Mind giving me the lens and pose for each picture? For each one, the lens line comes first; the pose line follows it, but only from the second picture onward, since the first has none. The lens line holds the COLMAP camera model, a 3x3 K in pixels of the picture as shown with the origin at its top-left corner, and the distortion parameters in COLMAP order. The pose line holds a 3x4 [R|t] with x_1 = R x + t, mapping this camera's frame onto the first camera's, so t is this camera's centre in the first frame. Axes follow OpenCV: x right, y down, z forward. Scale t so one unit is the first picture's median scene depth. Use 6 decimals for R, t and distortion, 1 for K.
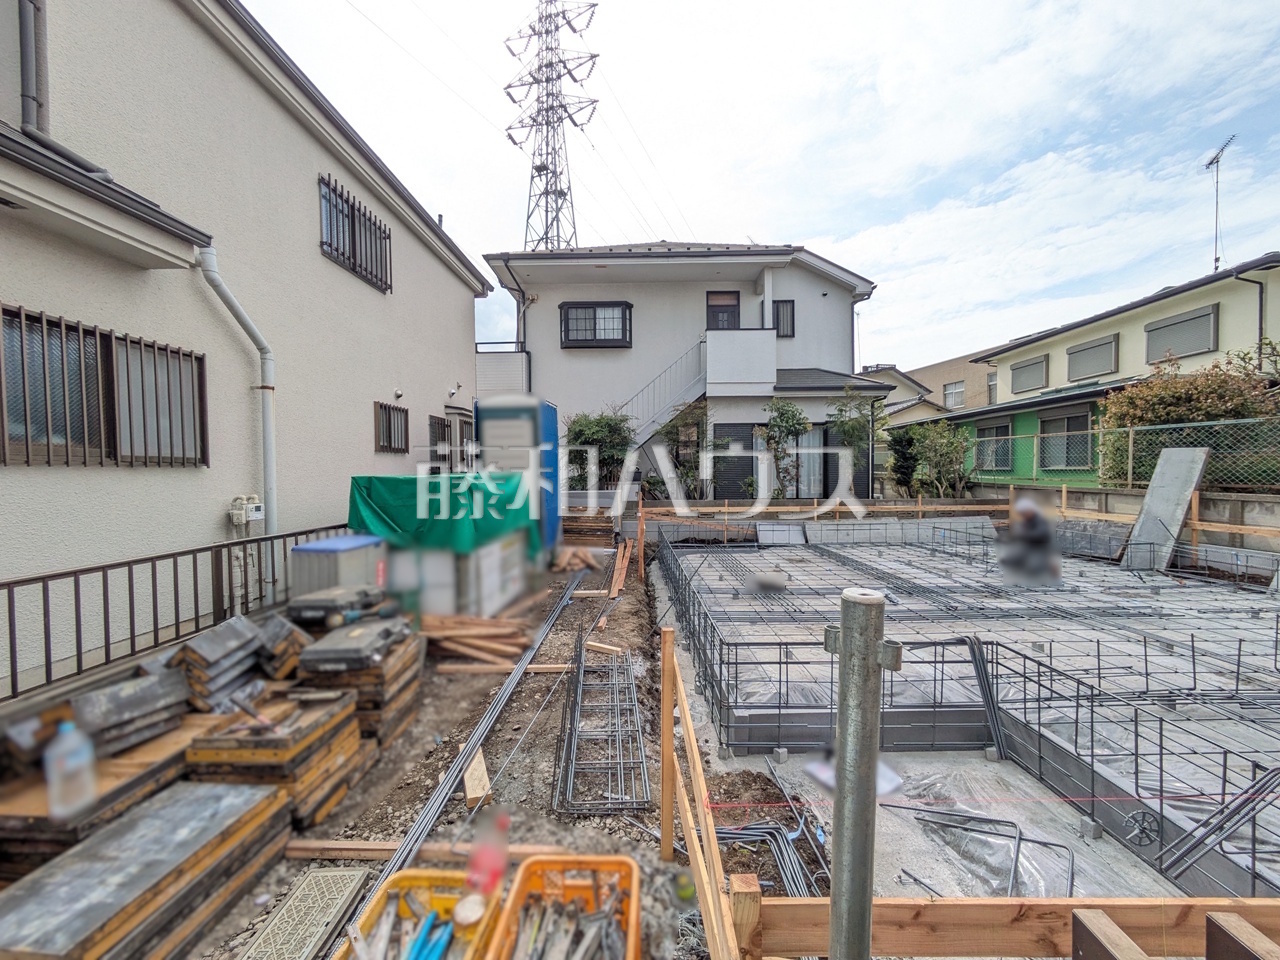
lens RADIAL K [[514.7, 0, 640.0], [0, 514.7, 480.0], [0, 0, 1]] dist [0.003182, 0.000435]
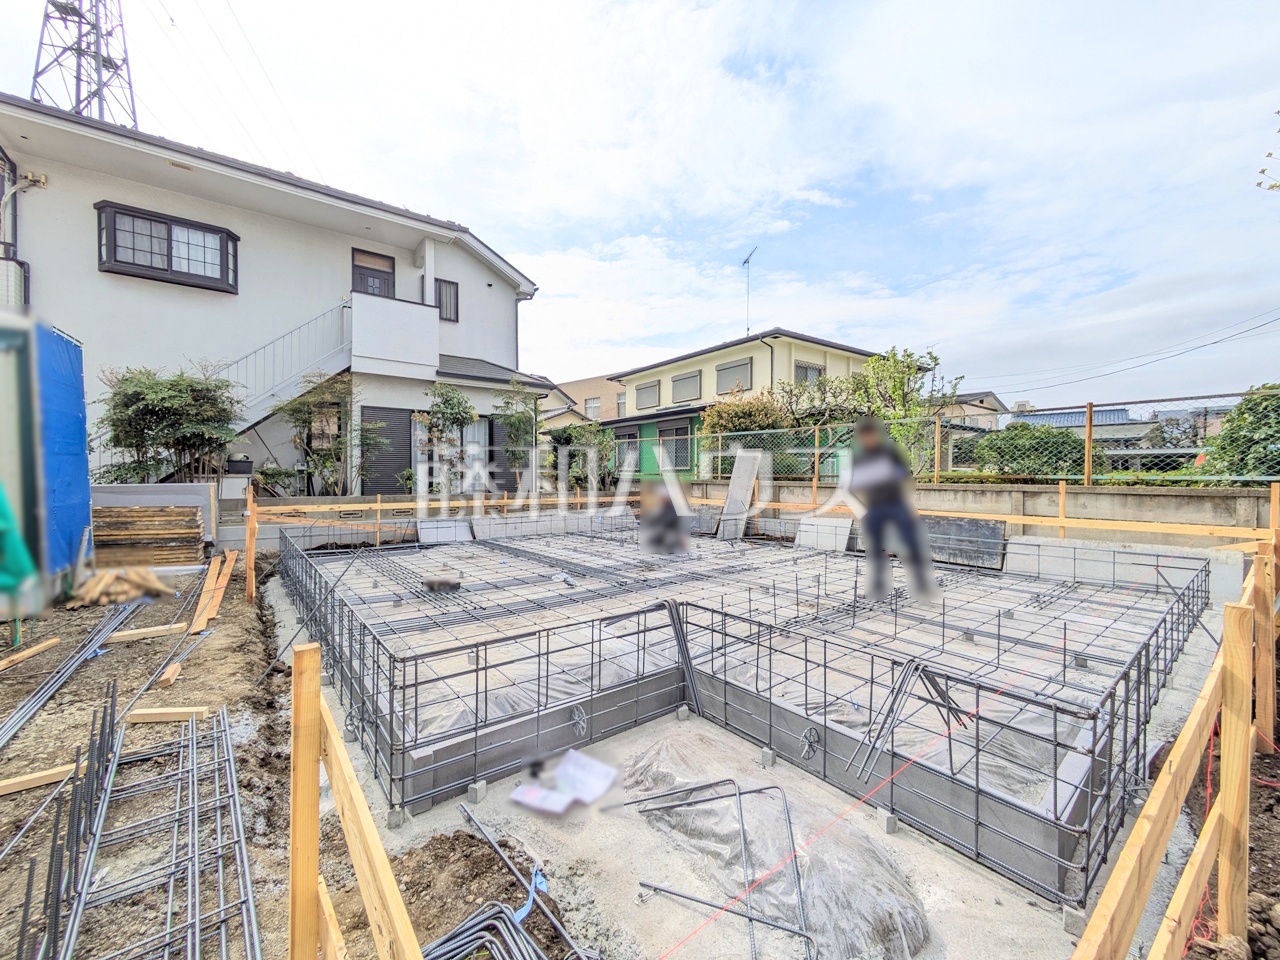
lens RADIAL K [[507.4, 0, 640.0], [0, 507.4, 480.0], [0, 0, 1]] dist [-0.001824, -0.000058]
pose [[0.793822, 0.003331, 0.608142, 0.002939], [0.006043, 0.999892, -0.013365, 0.037826], [-0.608121, 0.014284, 0.793716, 0.112306]]
